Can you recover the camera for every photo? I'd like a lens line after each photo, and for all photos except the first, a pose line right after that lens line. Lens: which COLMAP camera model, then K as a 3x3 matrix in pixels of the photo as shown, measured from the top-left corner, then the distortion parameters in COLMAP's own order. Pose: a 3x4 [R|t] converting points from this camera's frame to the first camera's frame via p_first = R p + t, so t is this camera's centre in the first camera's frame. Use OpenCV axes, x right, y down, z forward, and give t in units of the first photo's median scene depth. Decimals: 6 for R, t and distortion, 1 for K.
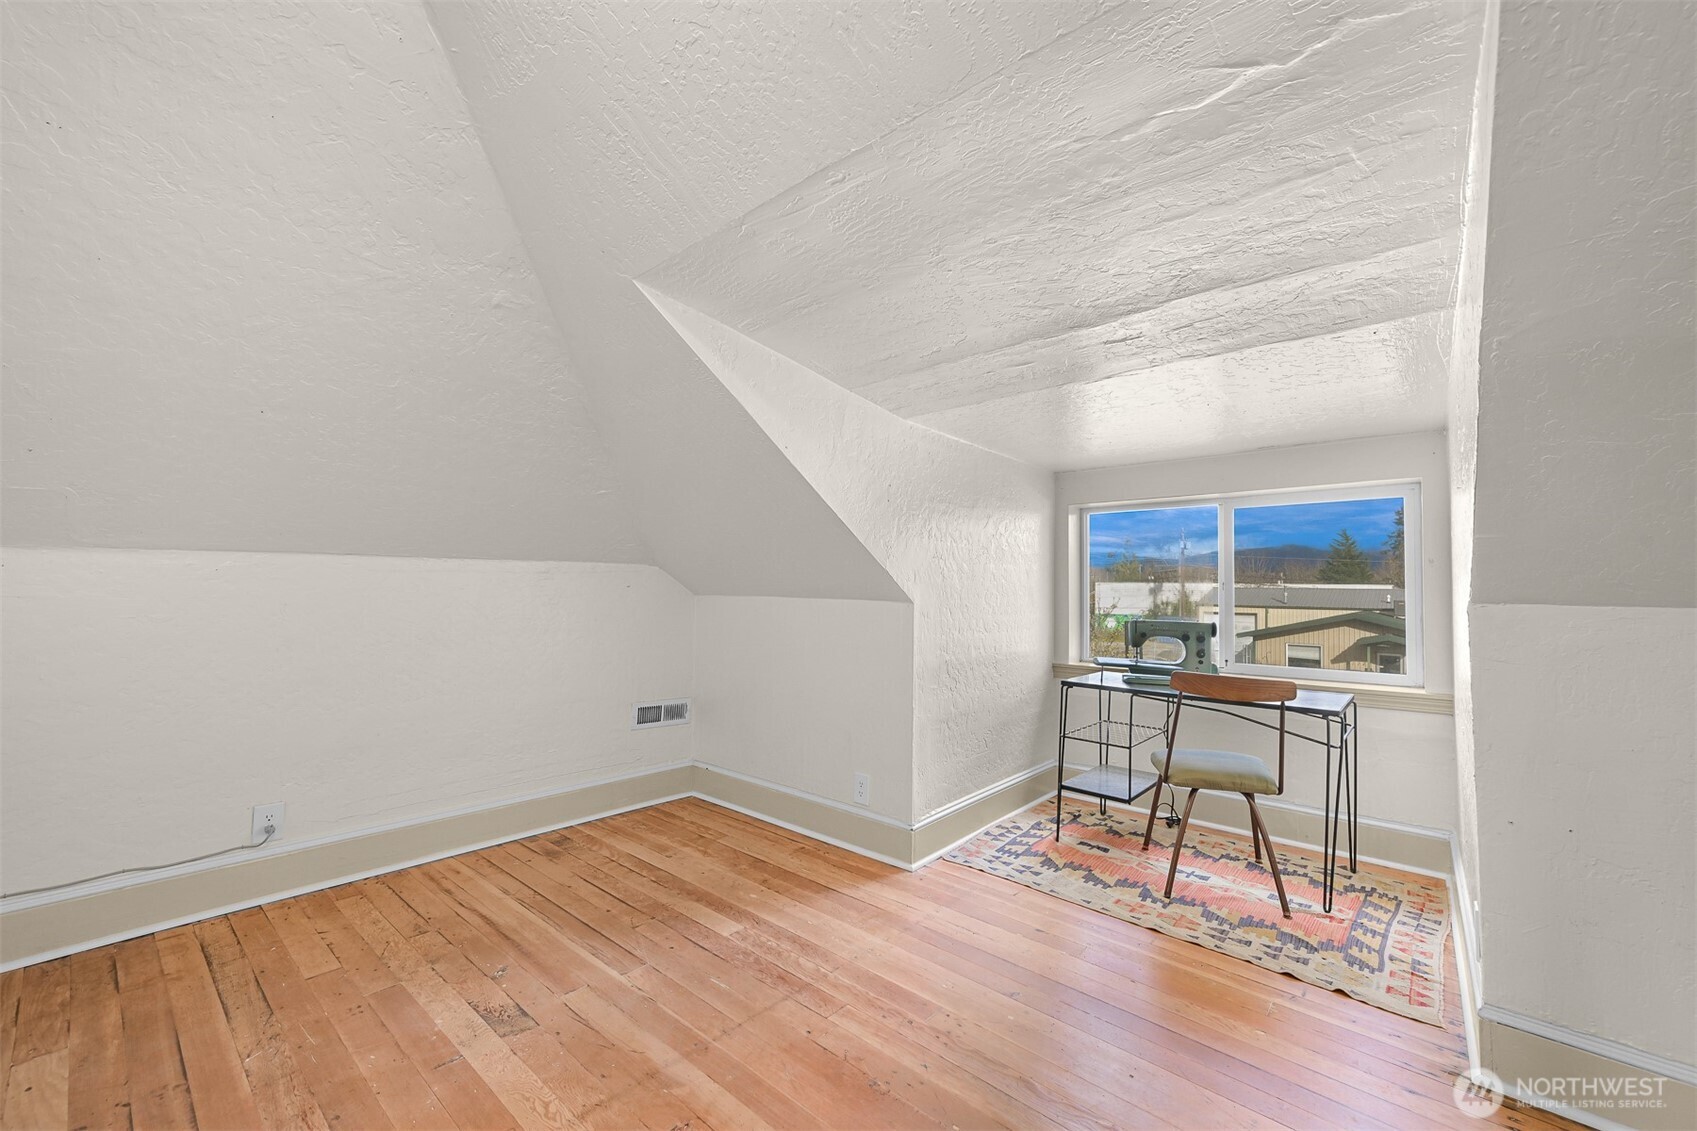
lens RADIAL K [[665.2, 0, 859.6], [0, 665.2, 569.2], [0, 0, 1]] dist [0.000651, -0.000038]
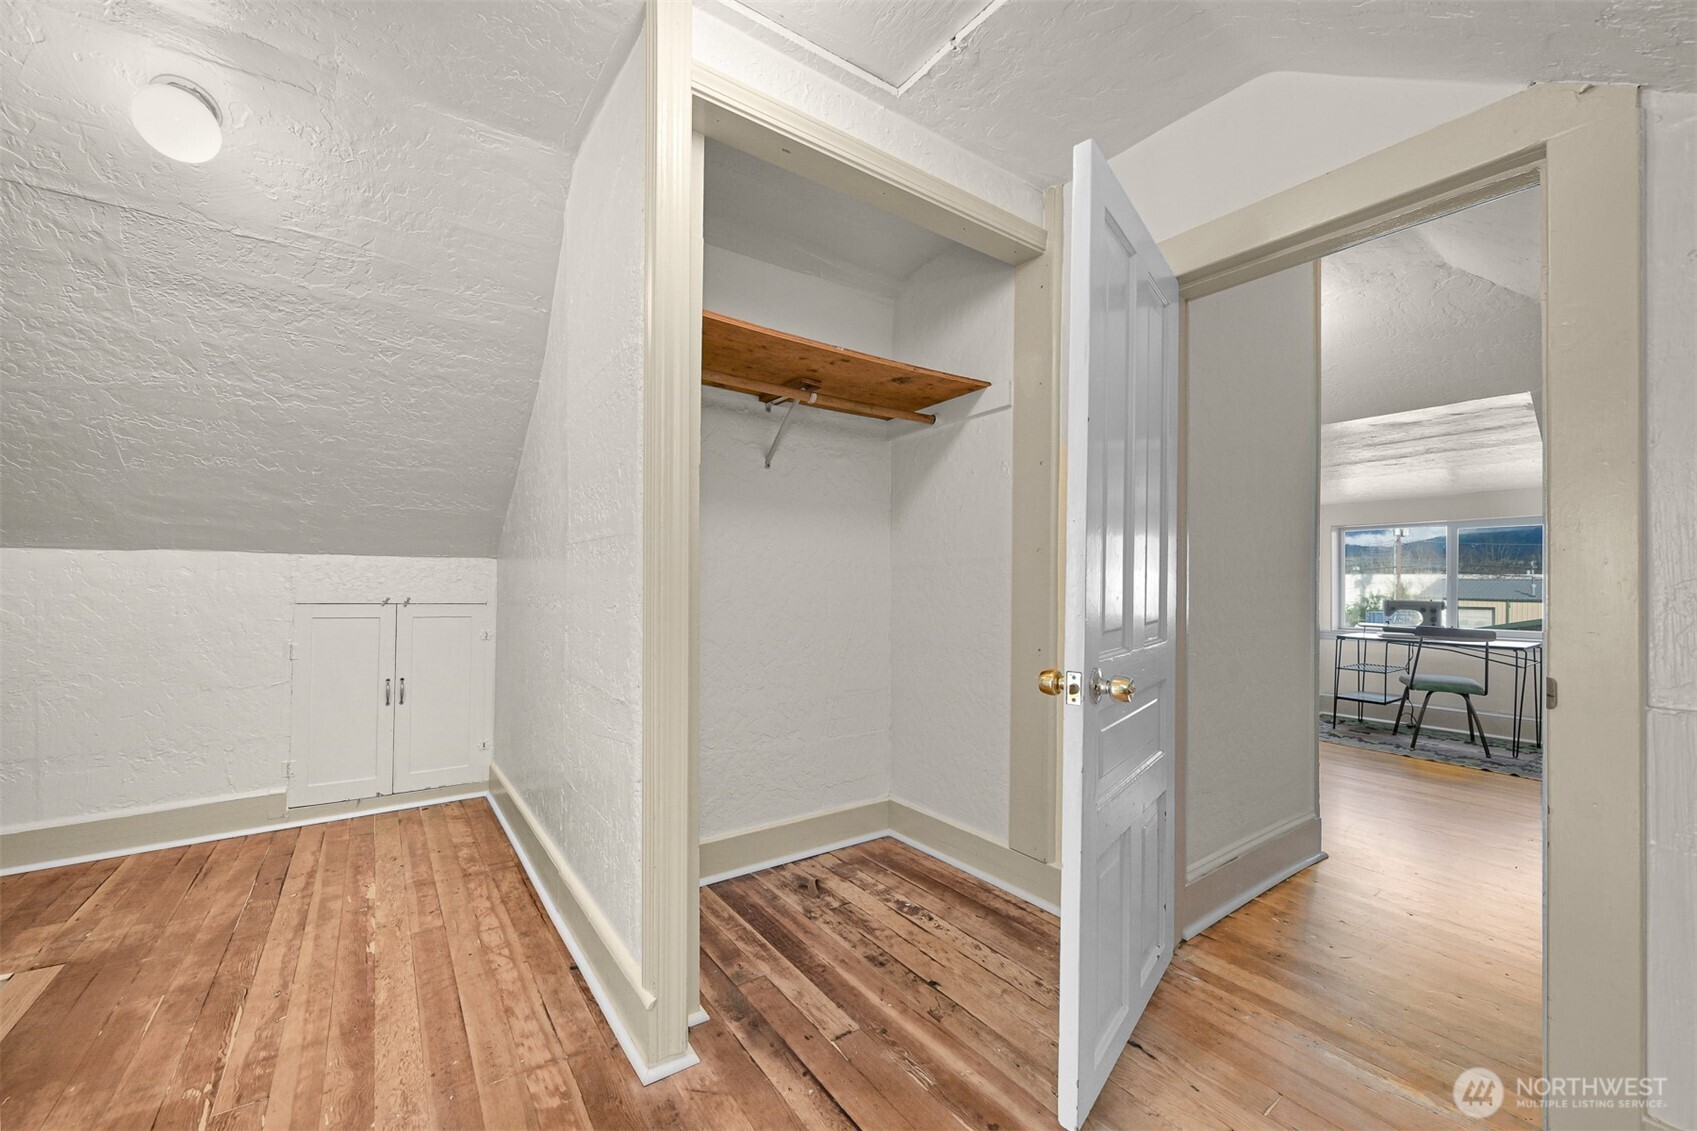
lens RADIAL K [[665.2, 0, 859.6], [0, 665.2, 569.2], [0, 0, 1]] dist [0.000651, -0.000038]
pose [[0.974391, -0.006287, -0.224771, -0.523266], [0.008717, 0.999914, 0.009820, -0.030137], [0.224690, -0.011527, 0.974362, -0.966903]]
